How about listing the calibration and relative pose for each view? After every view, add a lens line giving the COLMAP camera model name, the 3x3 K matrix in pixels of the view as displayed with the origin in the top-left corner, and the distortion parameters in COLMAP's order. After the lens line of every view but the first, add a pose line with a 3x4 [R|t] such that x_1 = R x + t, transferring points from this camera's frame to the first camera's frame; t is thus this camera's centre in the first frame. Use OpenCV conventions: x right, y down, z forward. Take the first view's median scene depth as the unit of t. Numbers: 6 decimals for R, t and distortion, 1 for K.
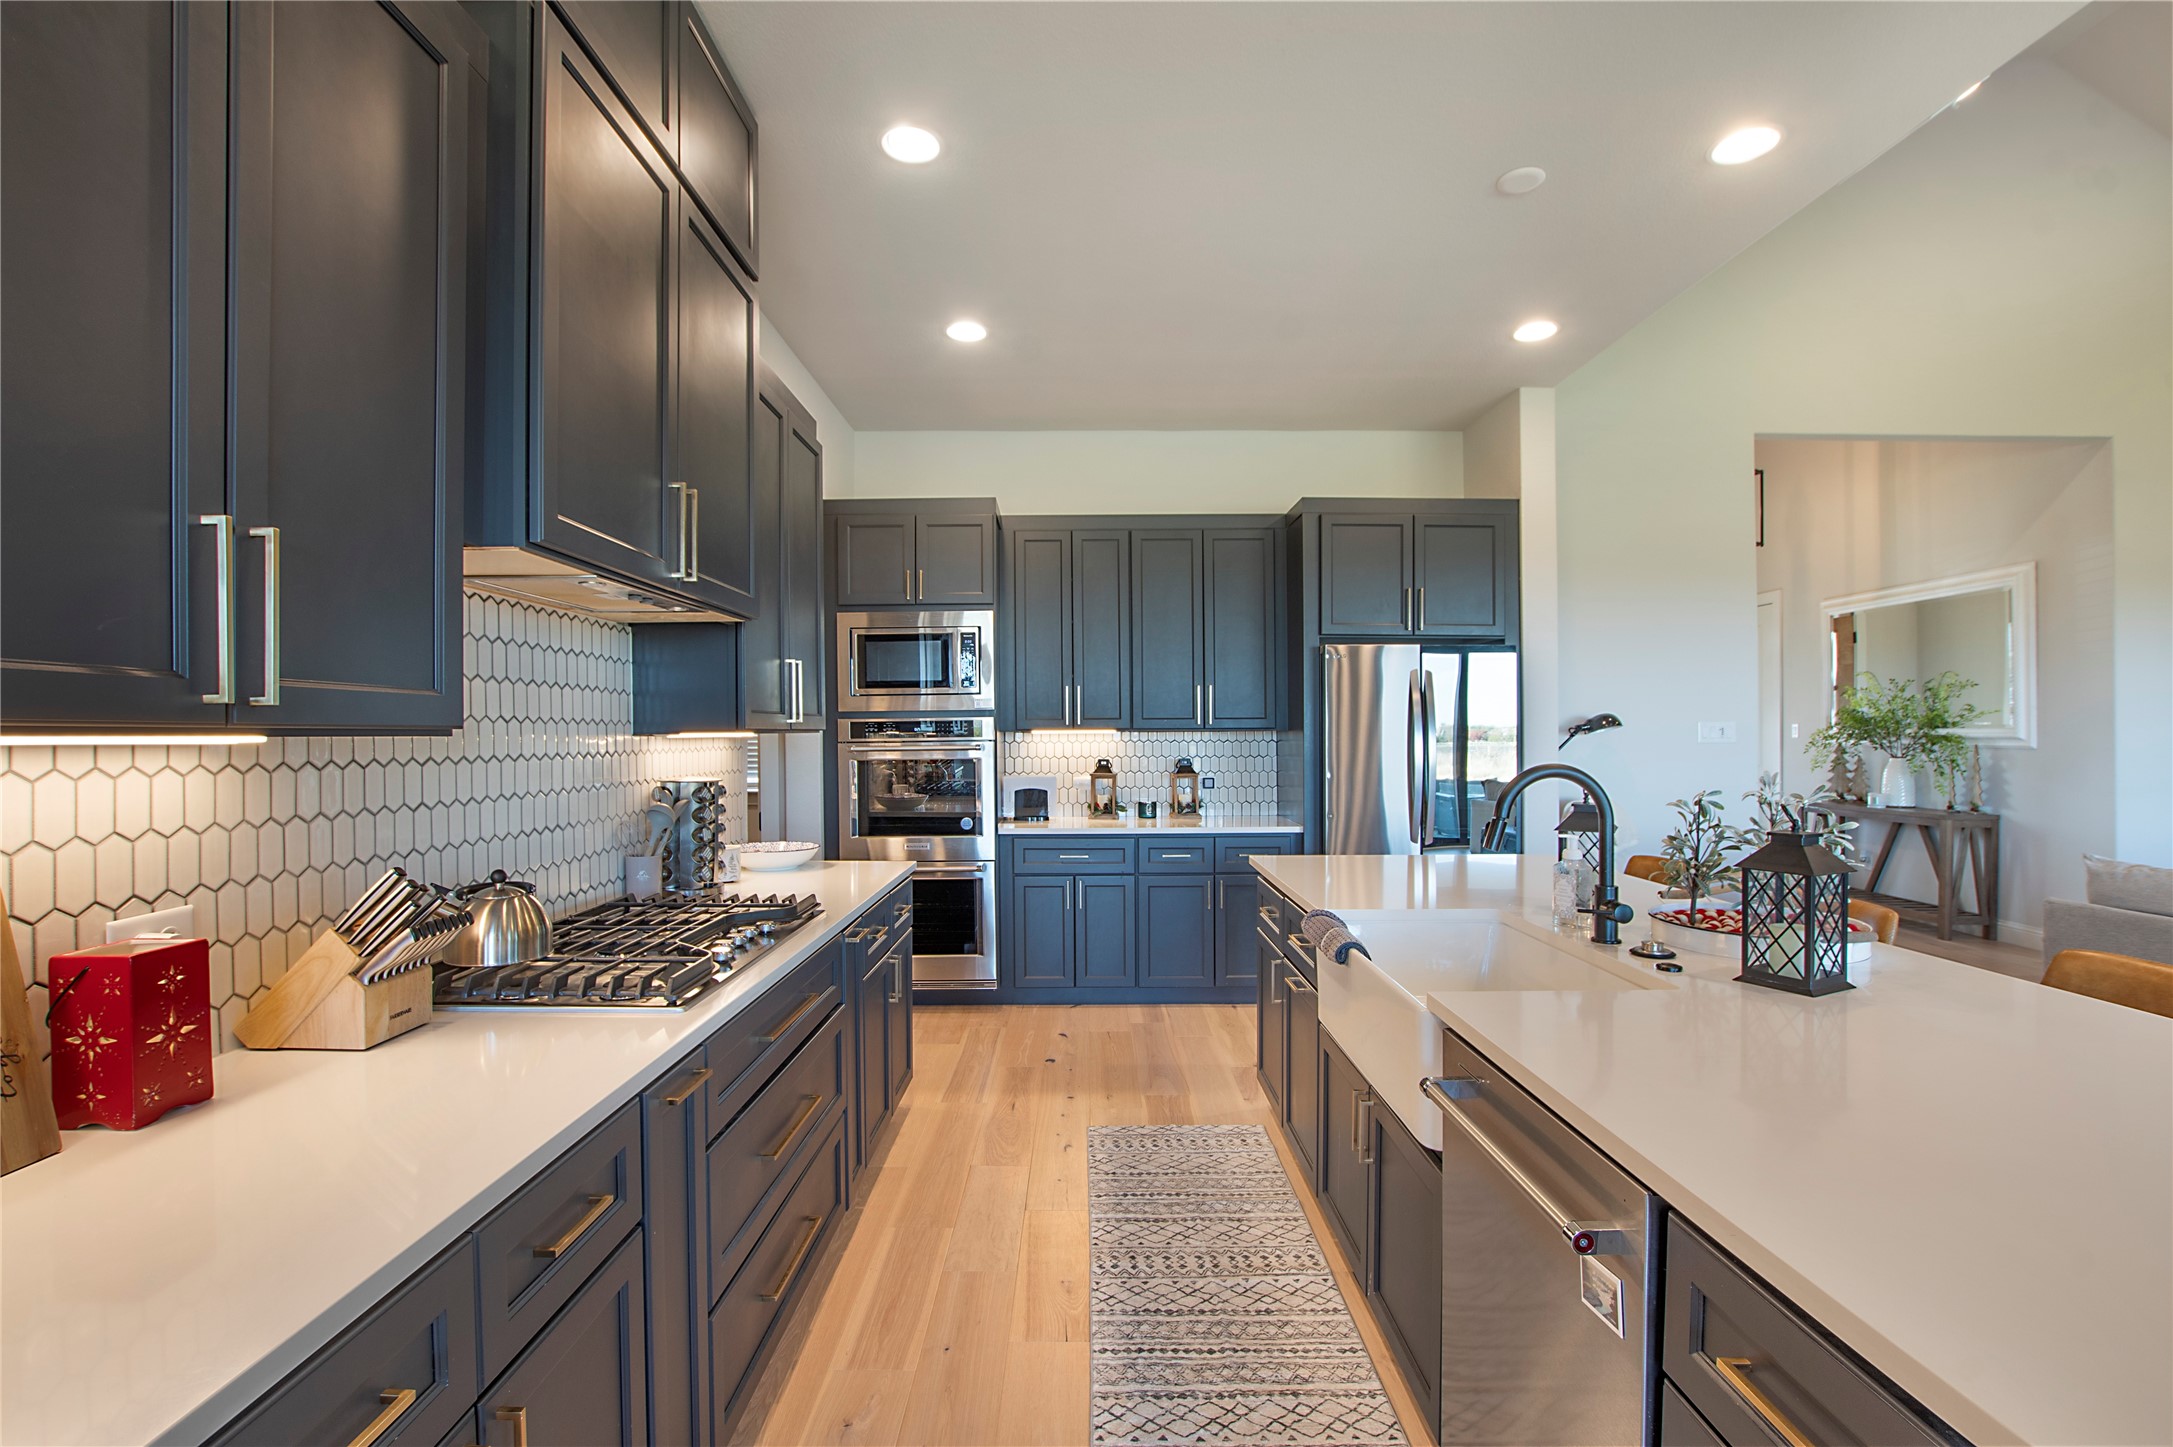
lens RADIAL K [[961.7, 0, 1084.7], [0, 961.7, 730.5], [0, 0, 1]] dist [-0.029634, 0.001162]
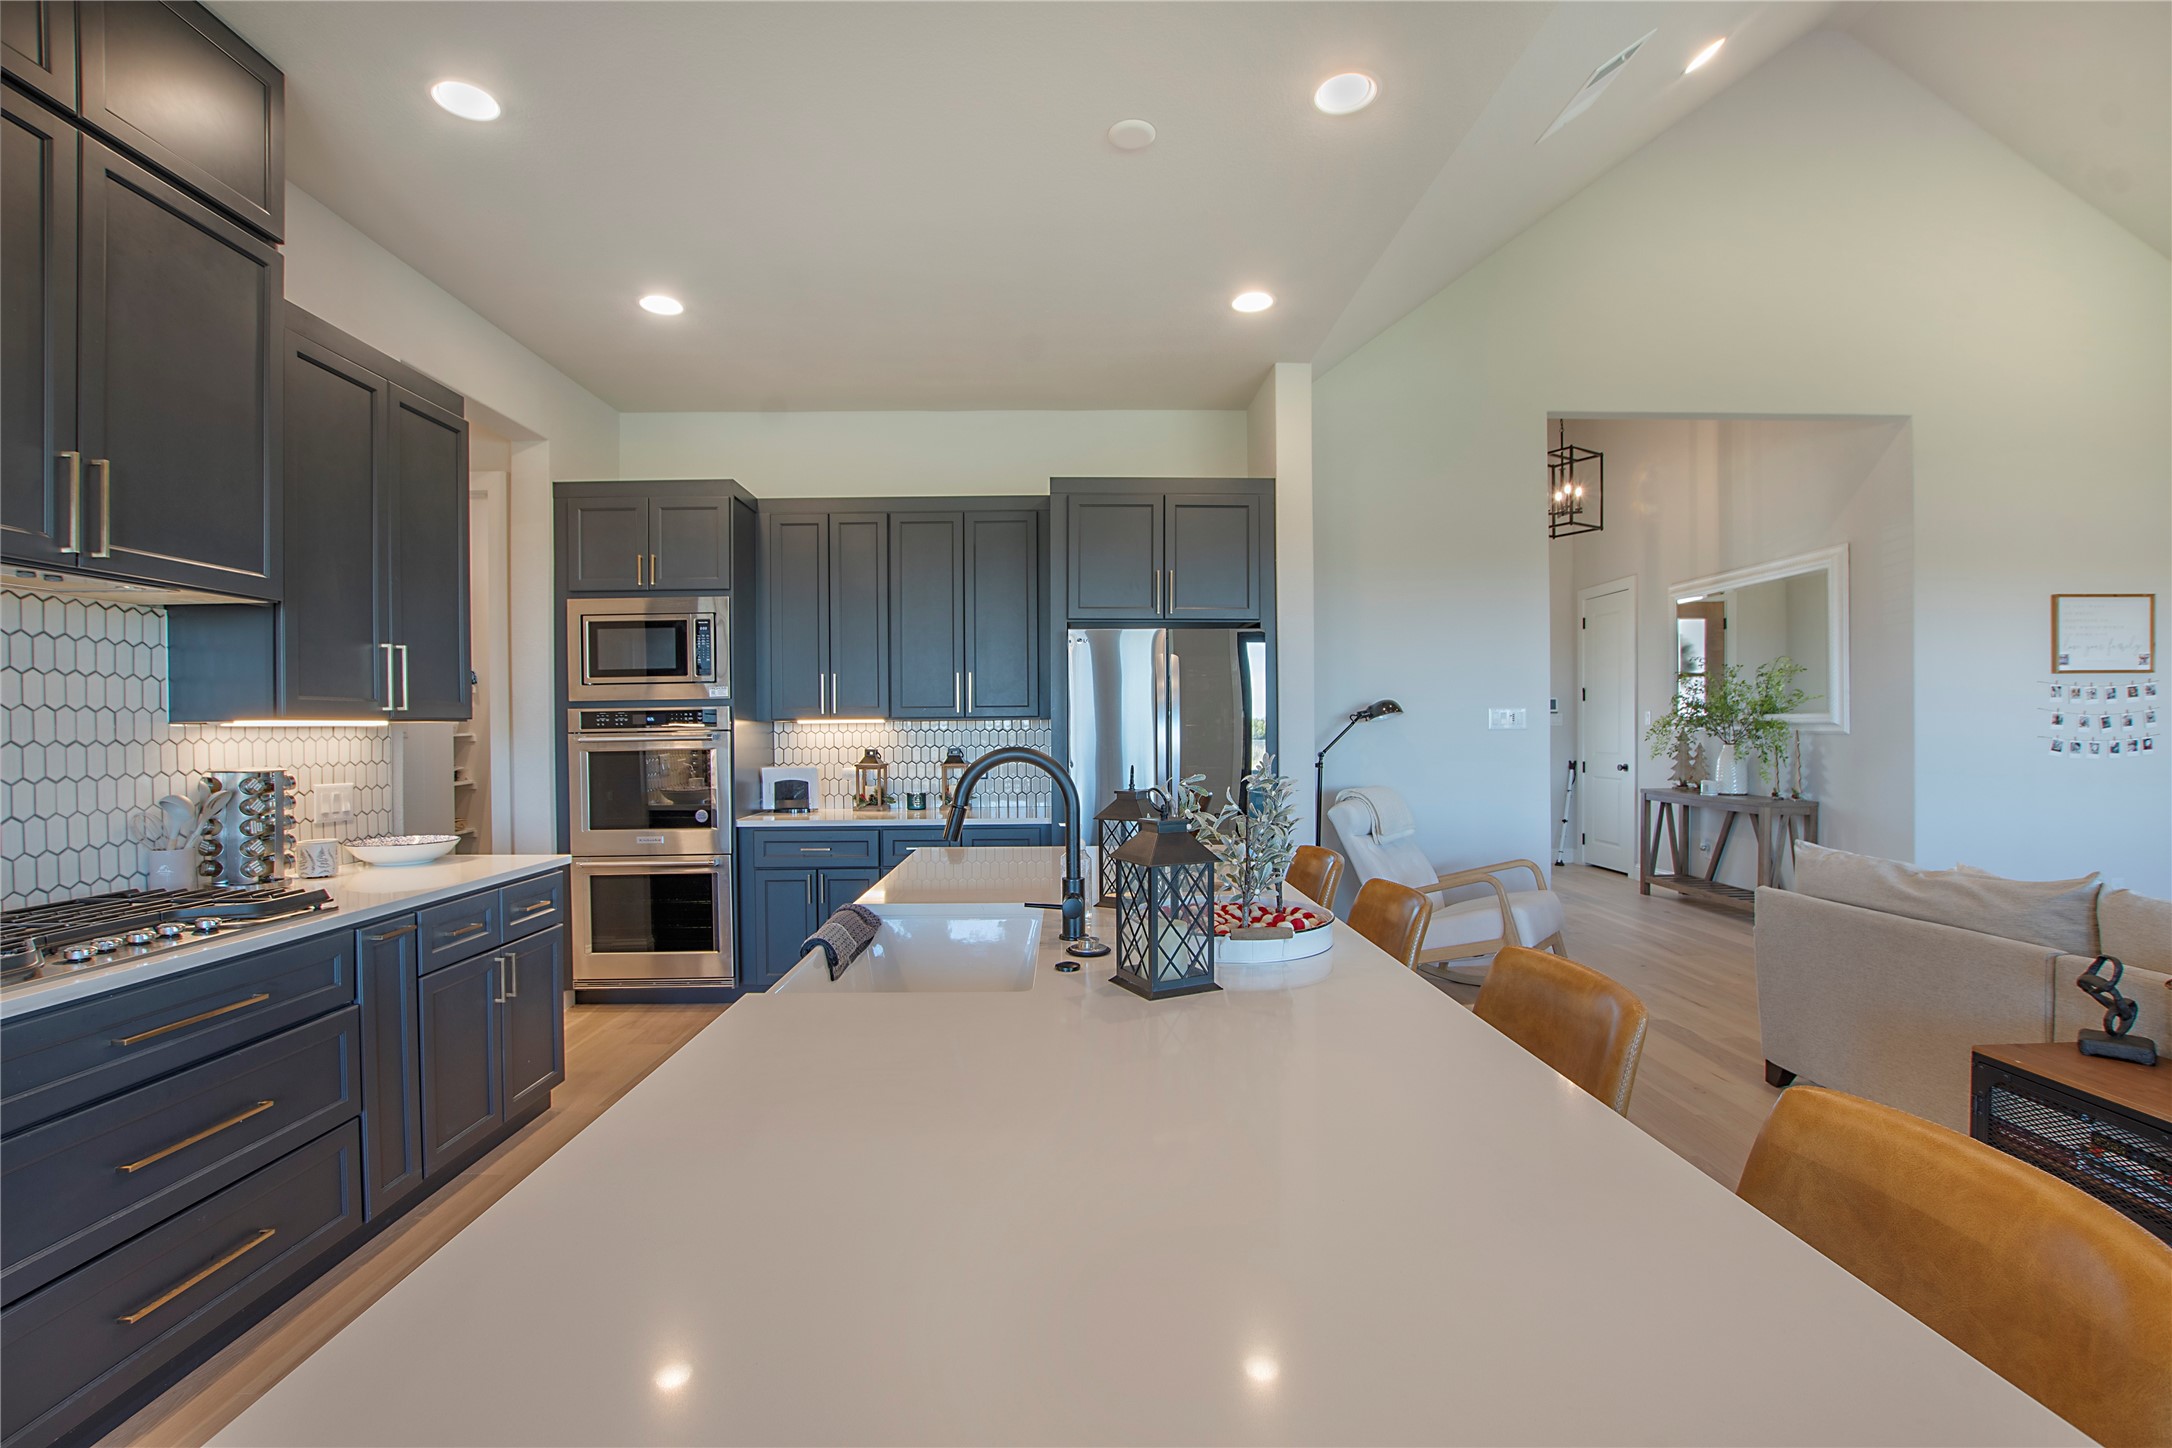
lens RADIAL K [[961.3, 0, 1084.2], [0, 961.3, 731.0], [0, 0, 1]] dist [-0.029634, 0.001162]
pose [[0.999842, -0.005420, 0.016945, 0.223905], [0.005303, 0.999962, 0.006946, 0.005872], [-0.016982, -0.006855, 0.999832, 0.027510]]
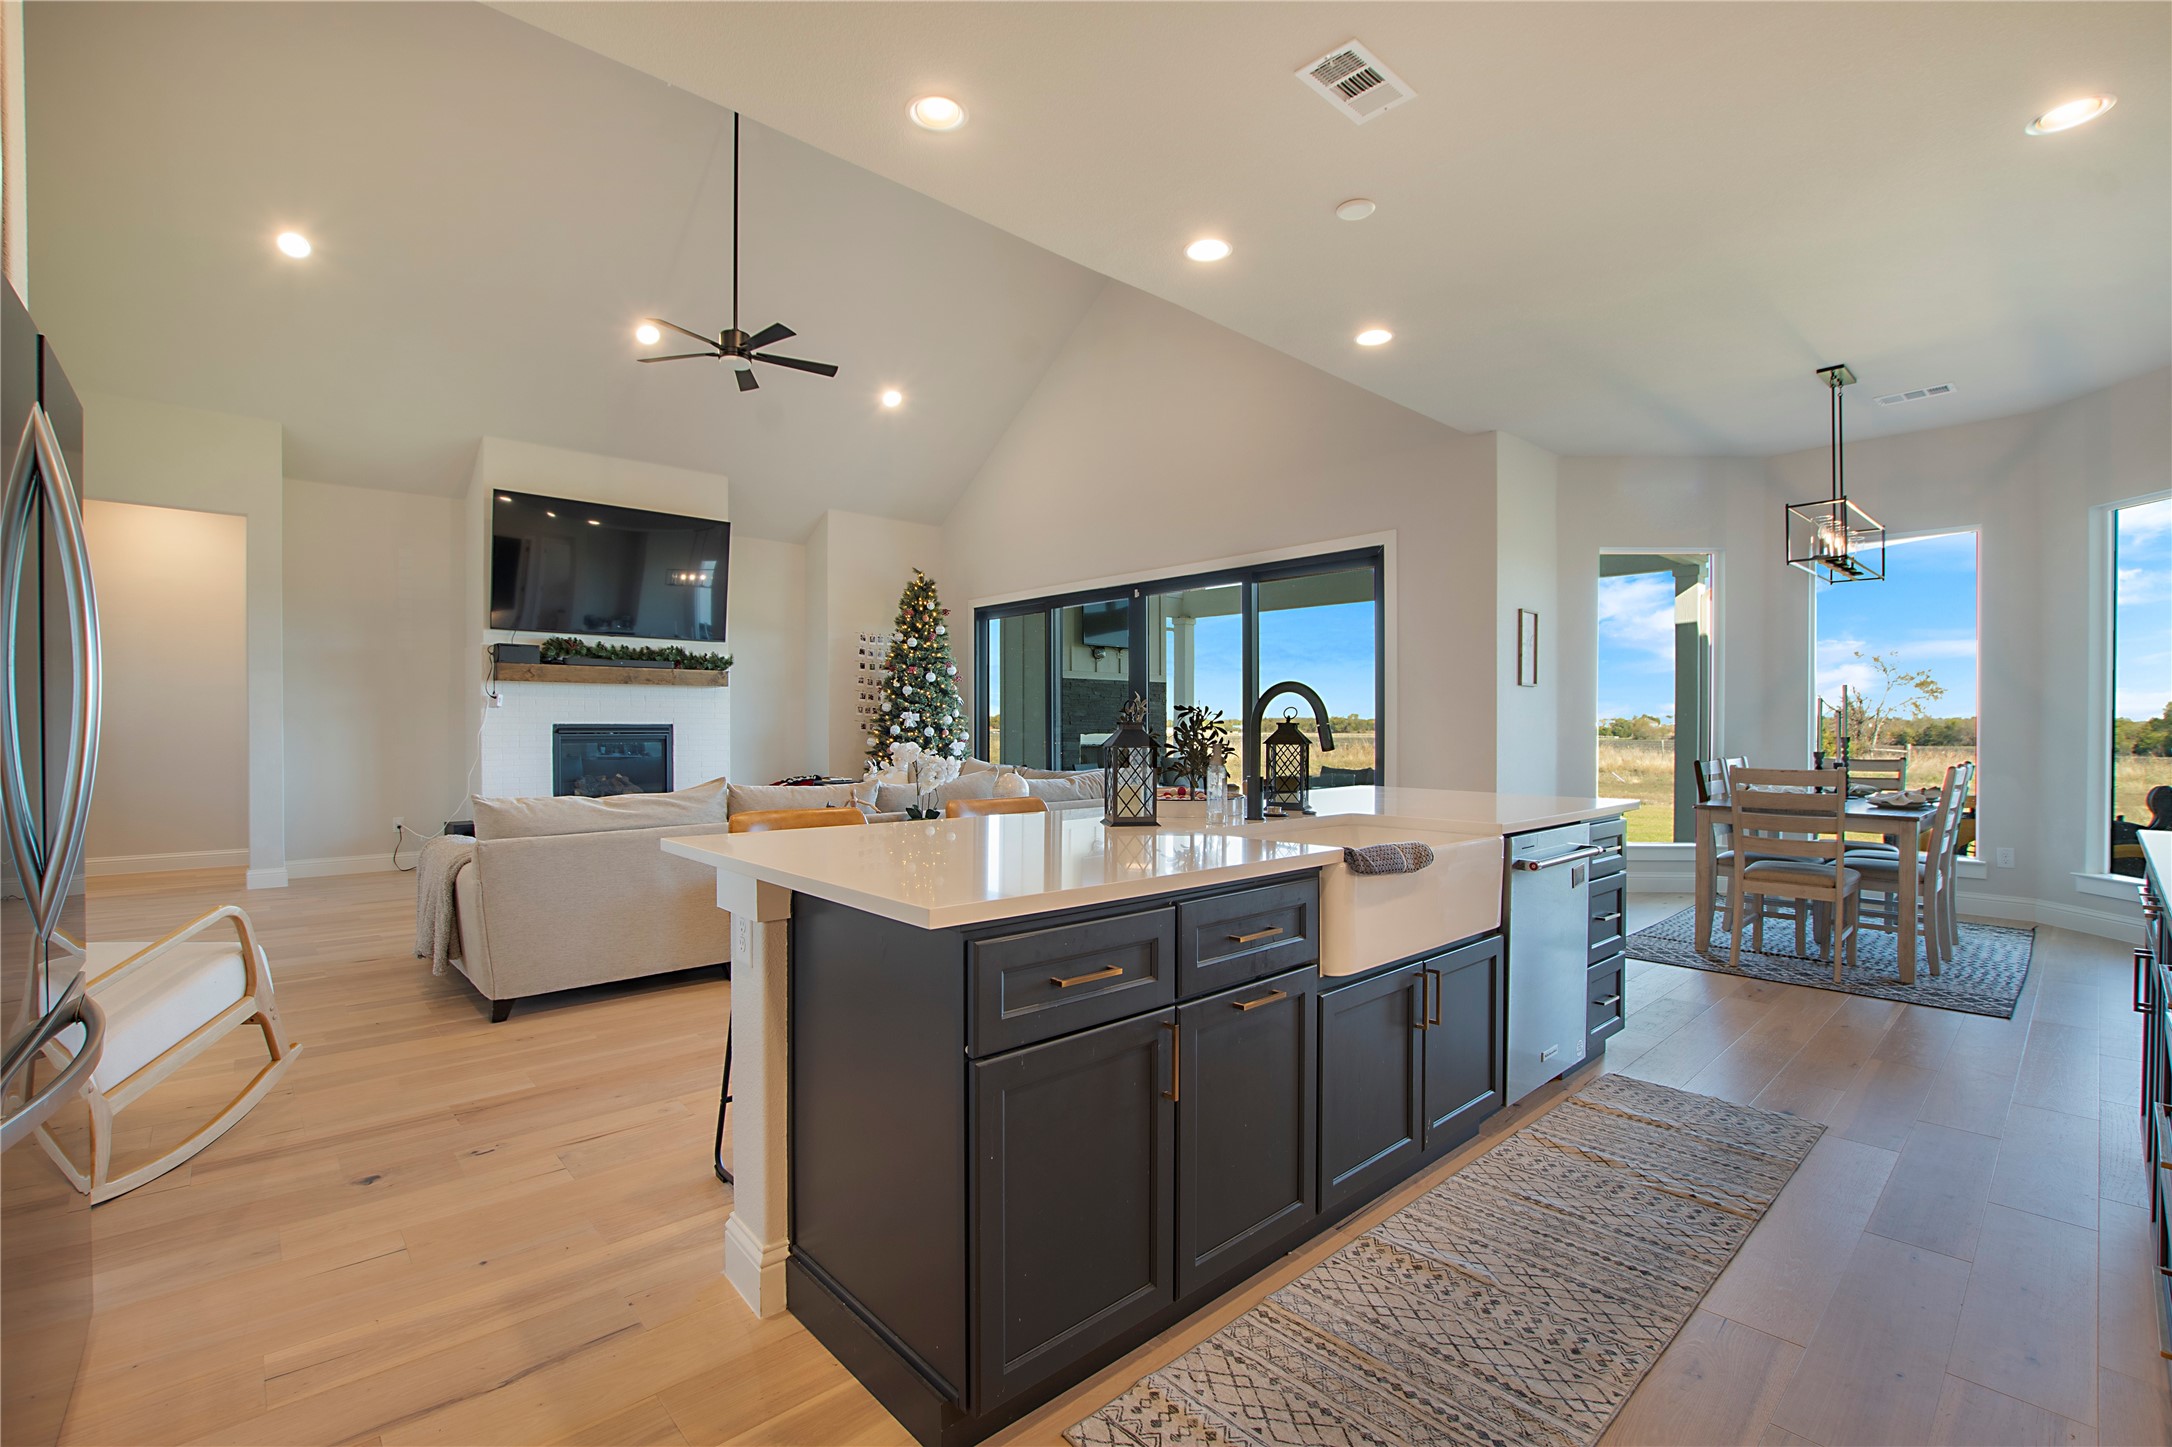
lens RADIAL K [[961.3, 0, 1084.2], [0, 961.3, 730.5], [0, 0, 1]] dist [-0.029634, 0.001162]
pose [[-0.675880, -0.001633, 0.737010, -0.104458], [0.001969, 0.999990, 0.004021, 0.039210], [-0.737009, 0.004169, -0.675870, 0.826682]]
